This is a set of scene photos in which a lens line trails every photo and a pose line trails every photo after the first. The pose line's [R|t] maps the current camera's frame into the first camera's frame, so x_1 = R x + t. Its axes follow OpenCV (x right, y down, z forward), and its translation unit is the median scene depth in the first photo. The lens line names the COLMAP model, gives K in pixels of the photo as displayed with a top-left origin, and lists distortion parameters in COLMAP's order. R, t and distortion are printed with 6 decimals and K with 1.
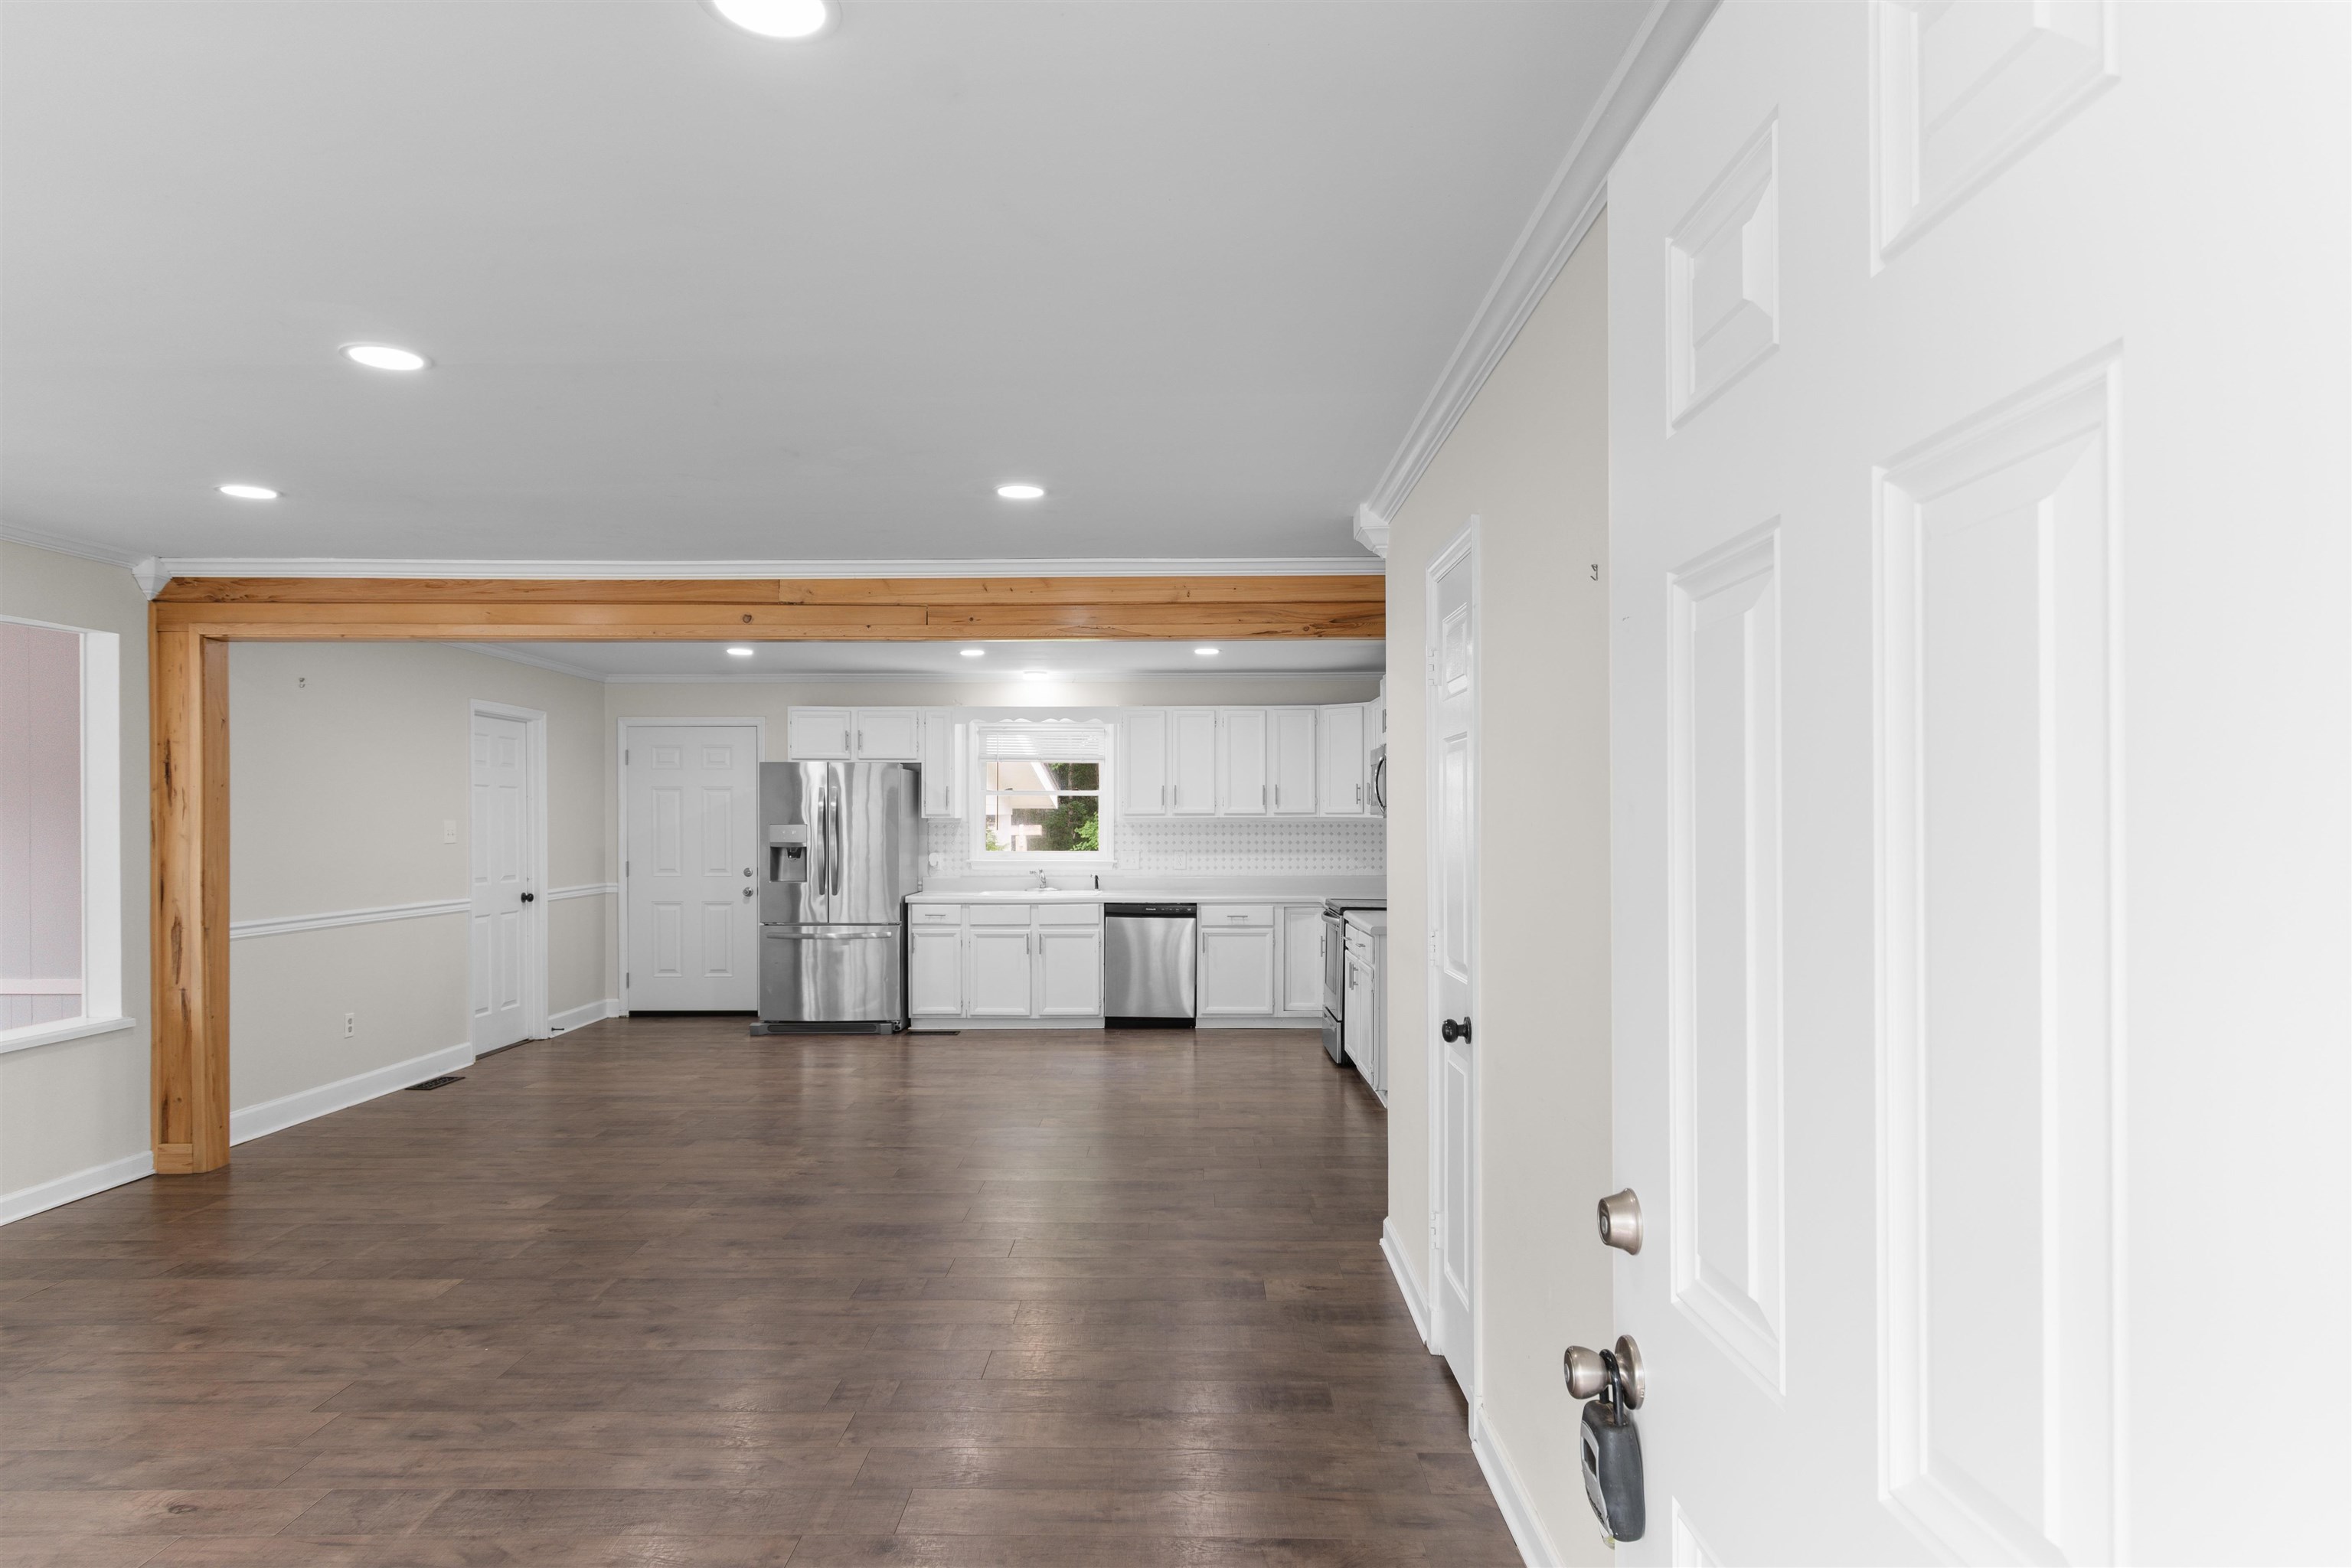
lens RADIAL K [[1371.6, 0, 1179.2], [0, 1371.6, 802.0], [0, 0, 1]] dist [0.001077, -0.004973]
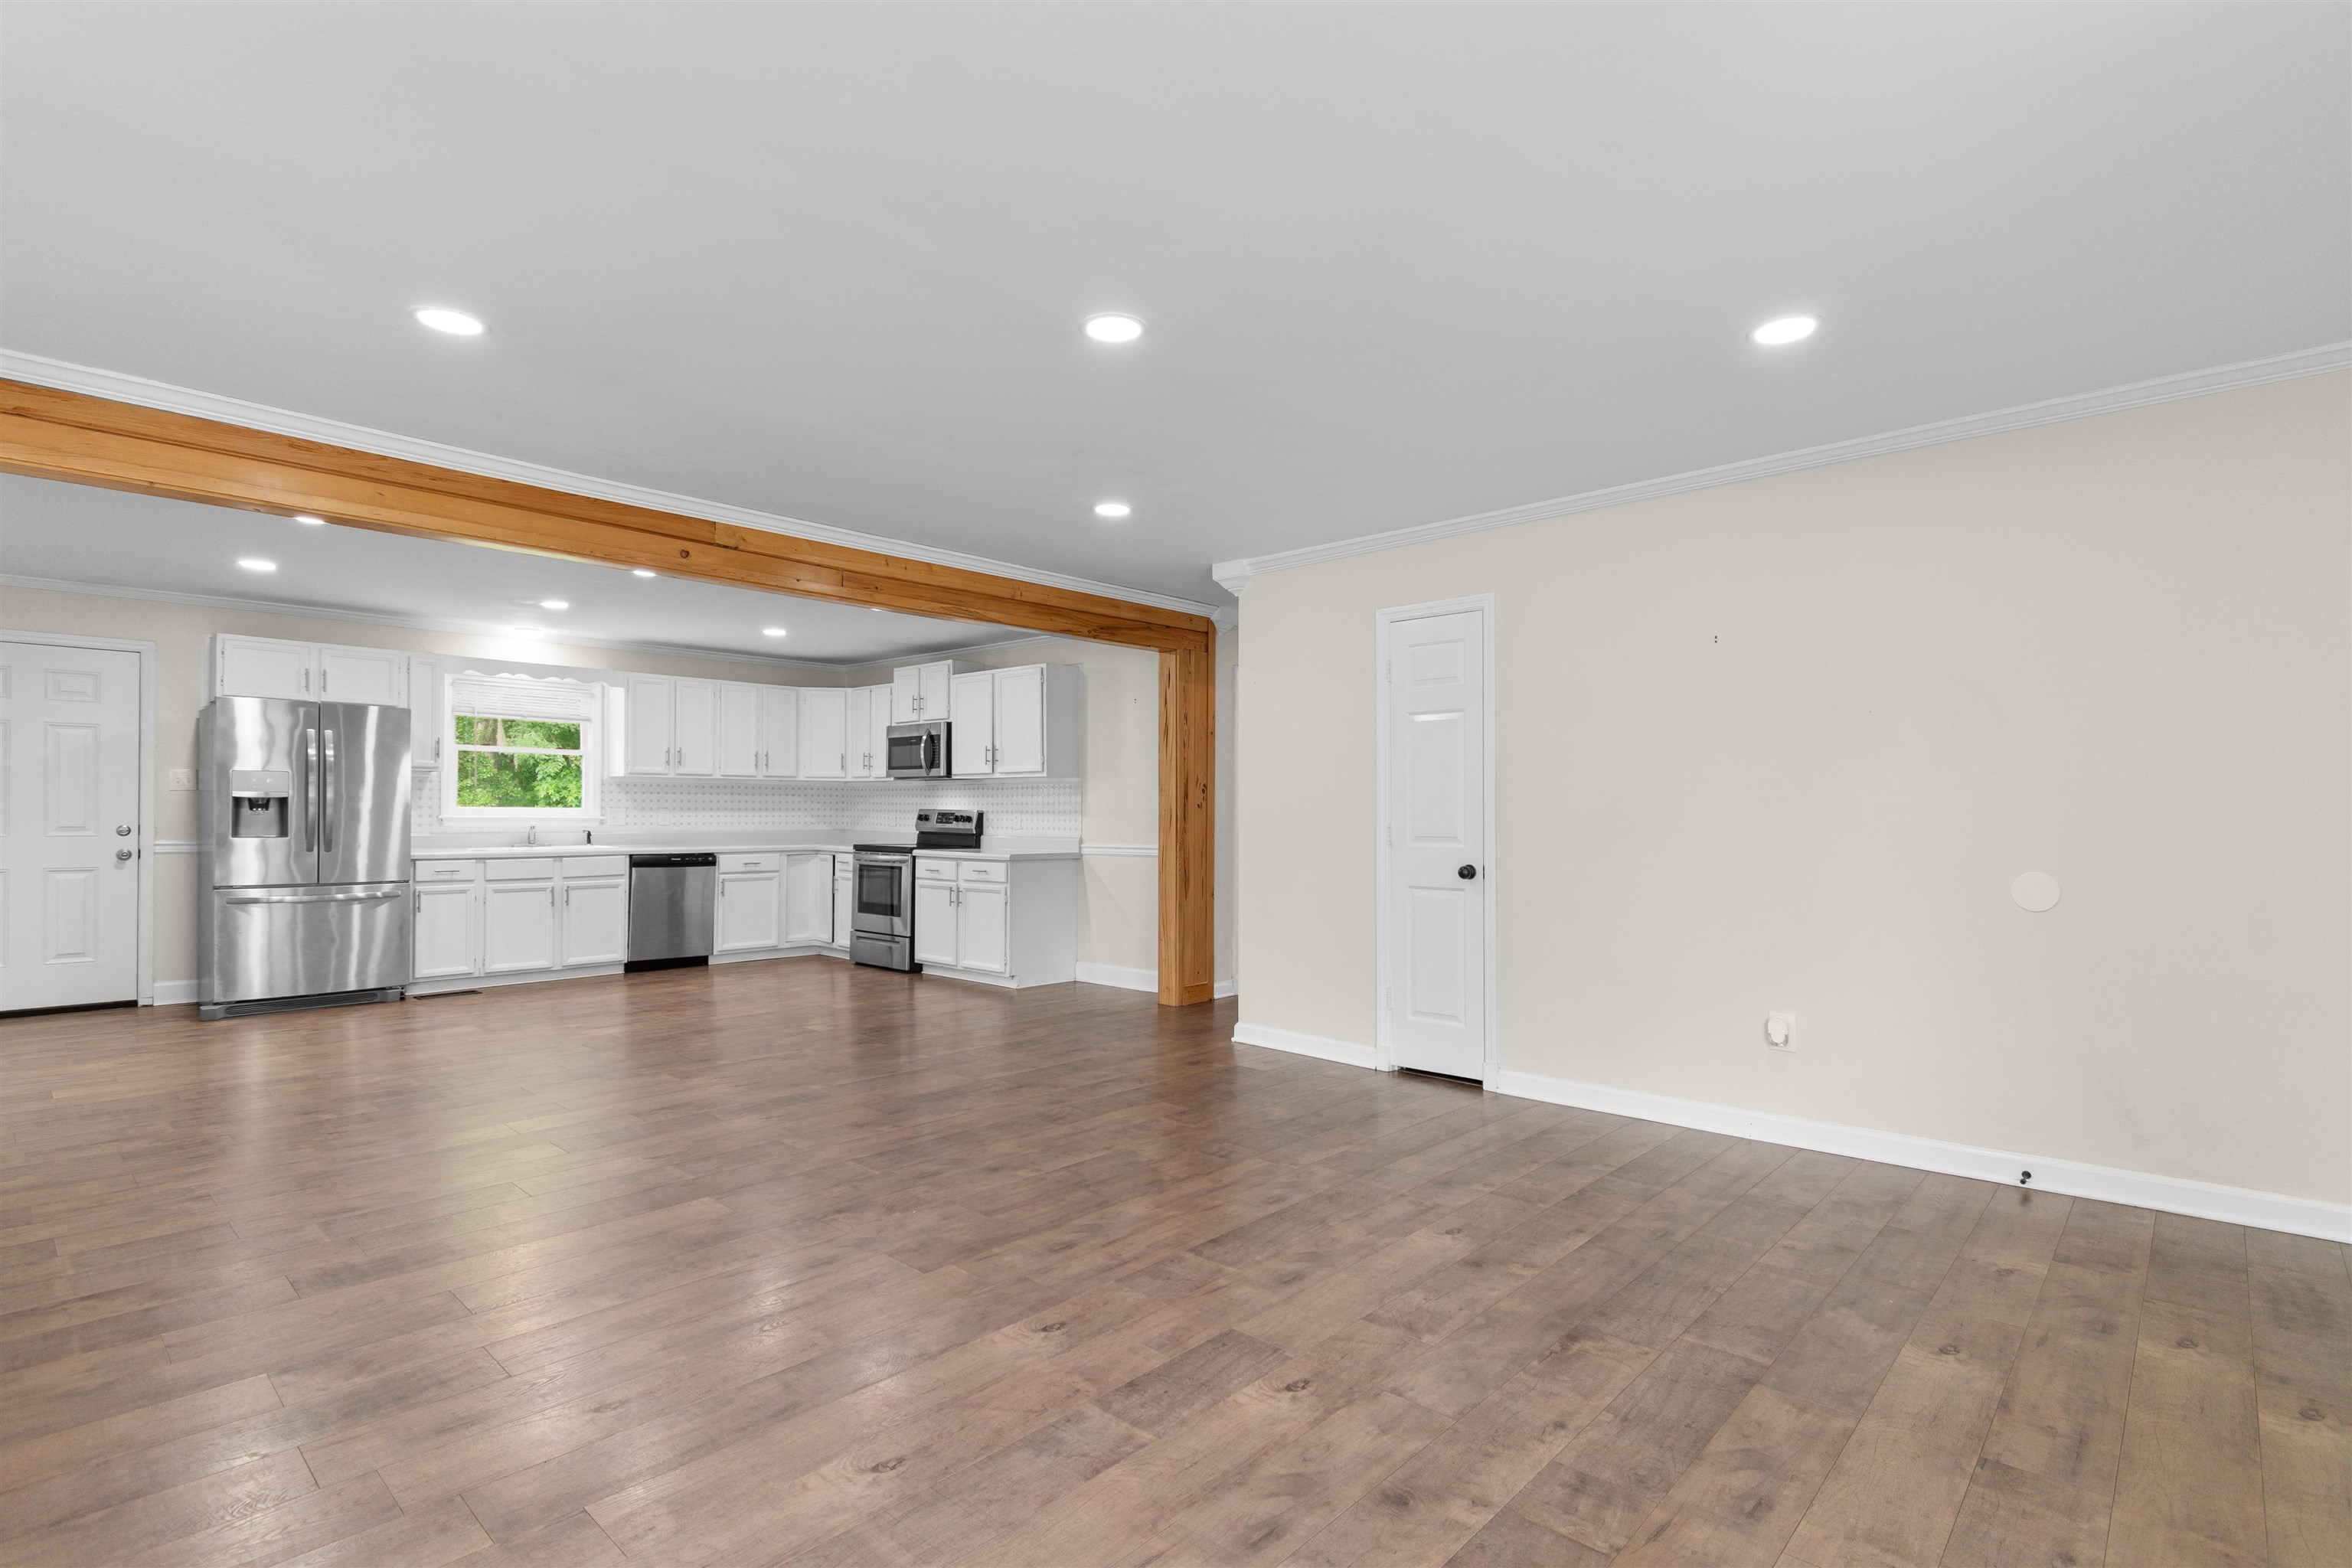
lens RADIAL K [[1121.2, 0, 1177.9], [0, 1121.2, 795.3], [0, 0, 1]] dist [0.001067, -0.001676]
pose [[0.677251, 0.016754, 0.735561, -0.746382], [-0.014797, 0.999849, -0.009151, 0.053435], [-0.735603, -0.004686, 0.677396, 0.177622]]
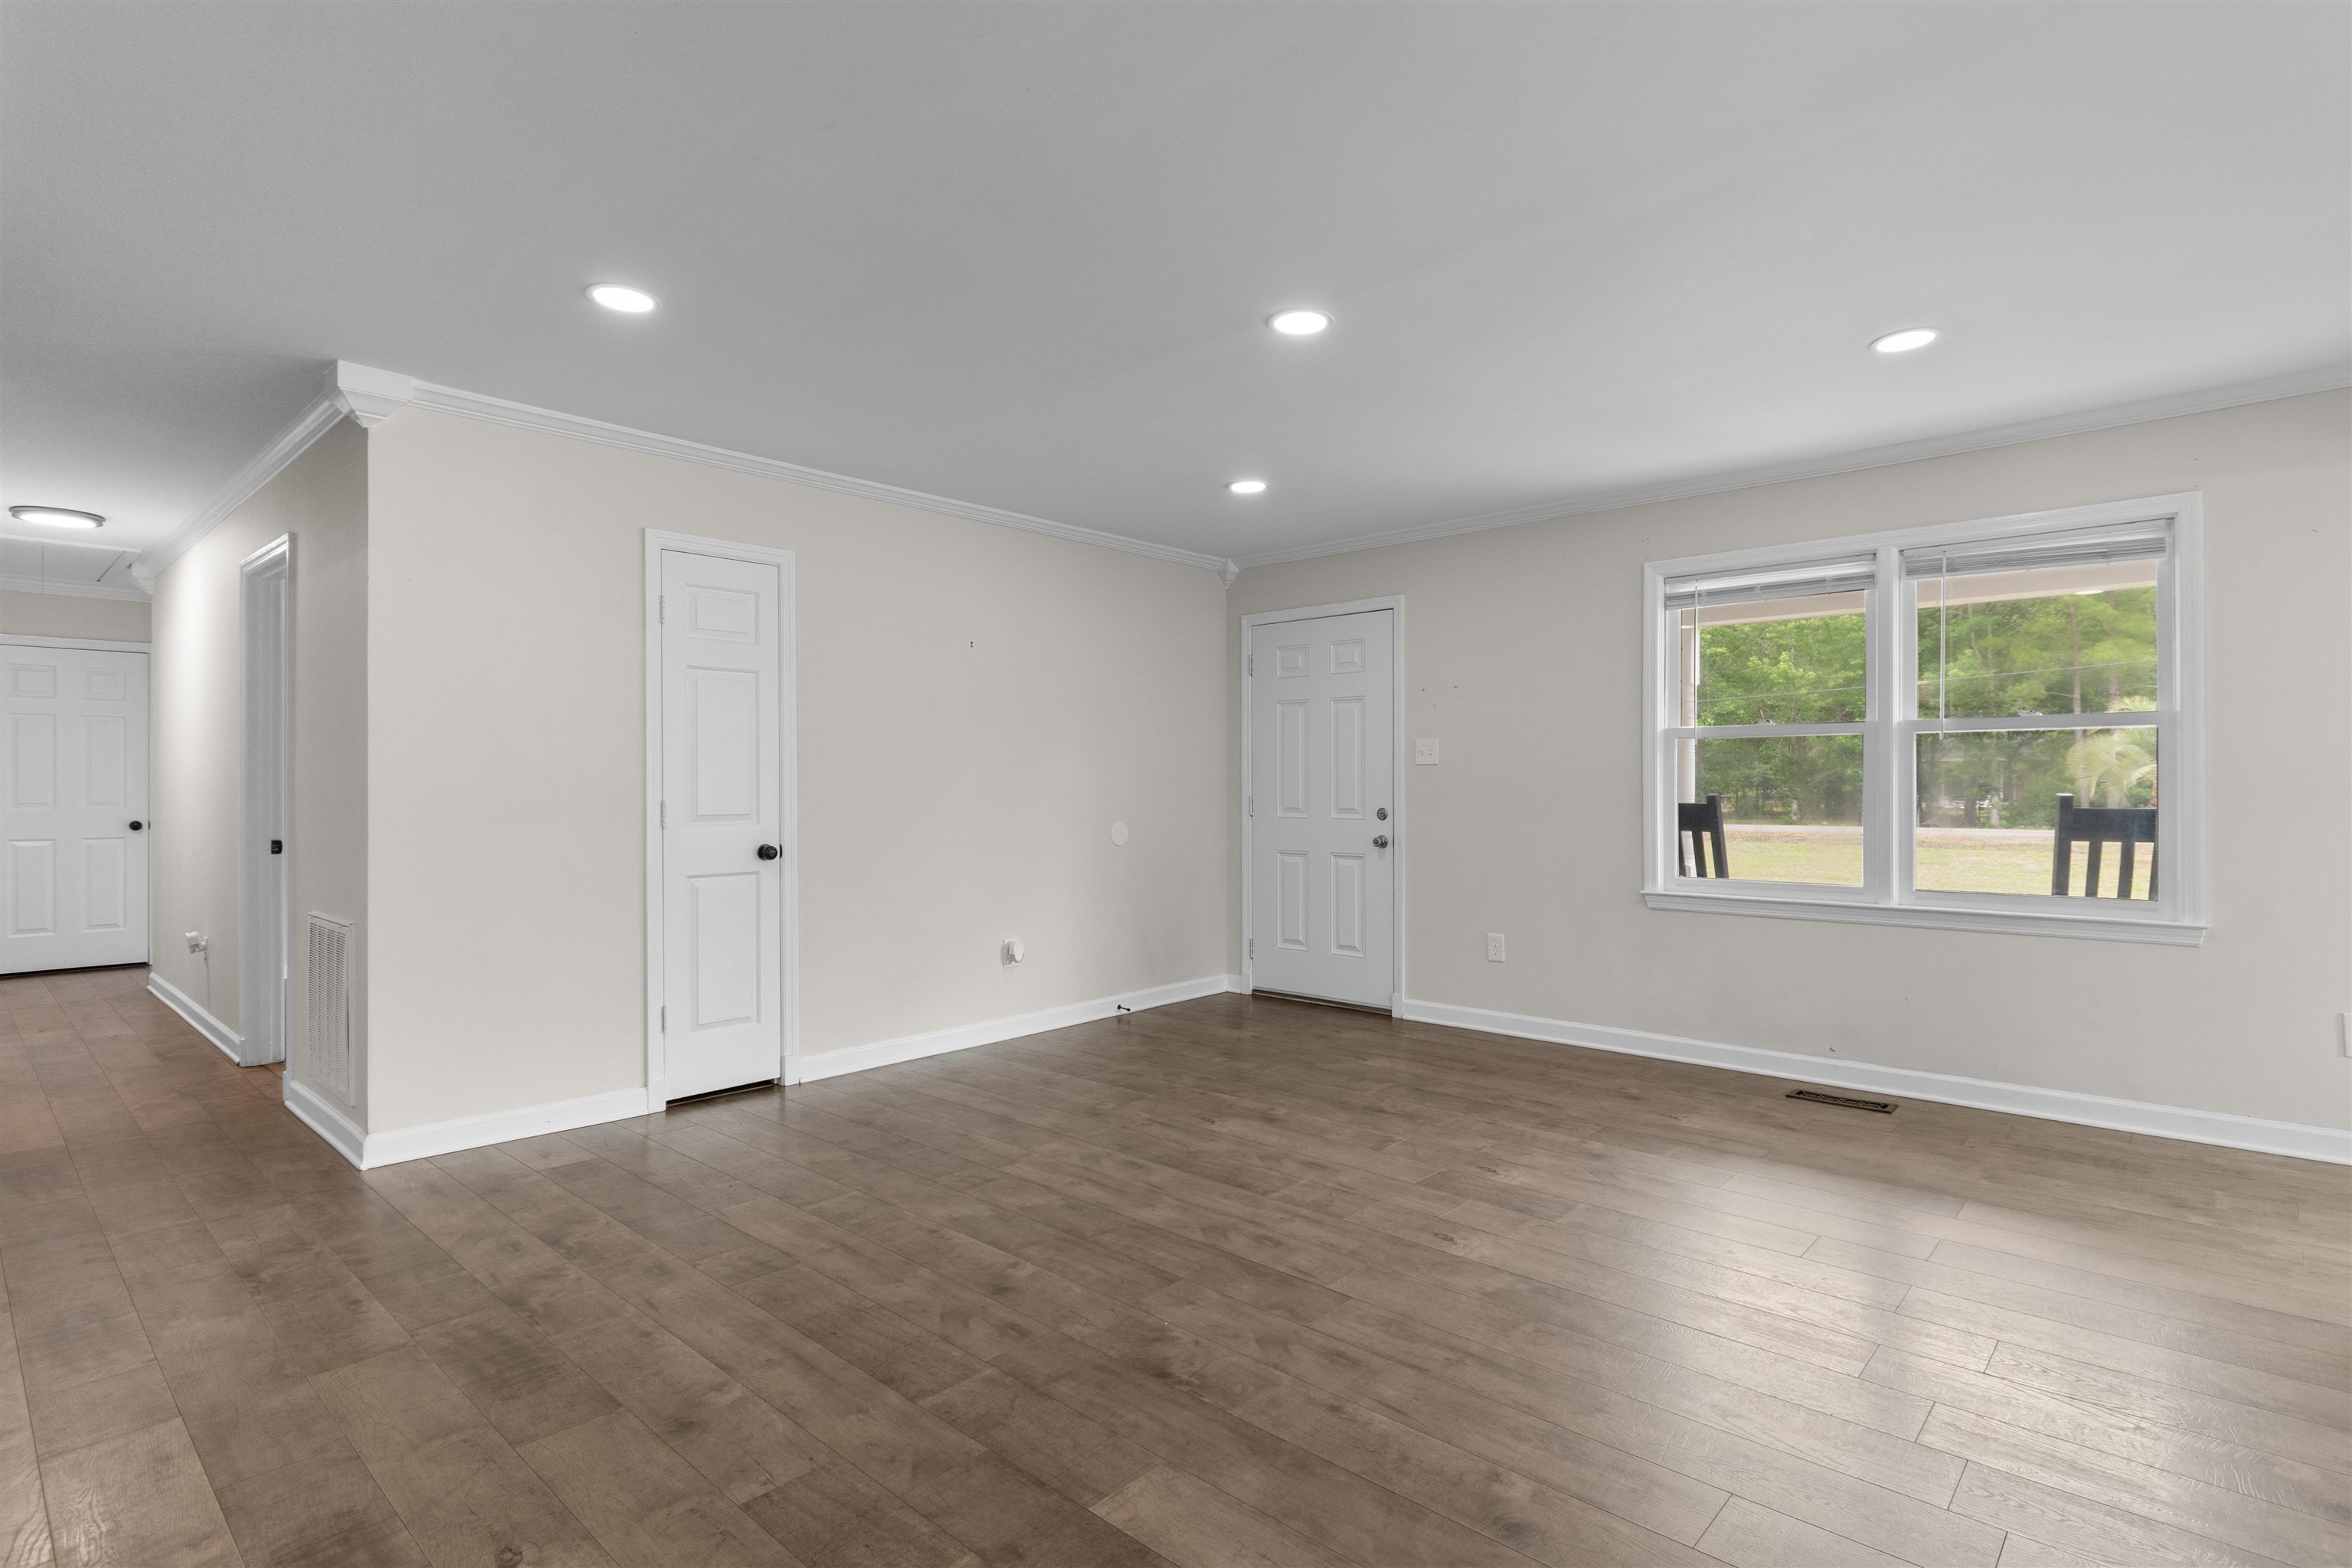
lens RADIAL K [[1160.2, 0, 1184.4], [0, 1160.2, 779.8], [0, 0, 1]] dist [-0.000147, -0.000834]
pose [[-0.740791, 0.008011, 0.671688, -0.713696], [-0.003819, 0.999862, -0.016137, 0.063419], [-0.671725, -0.014519, -0.740658, 1.099079]]
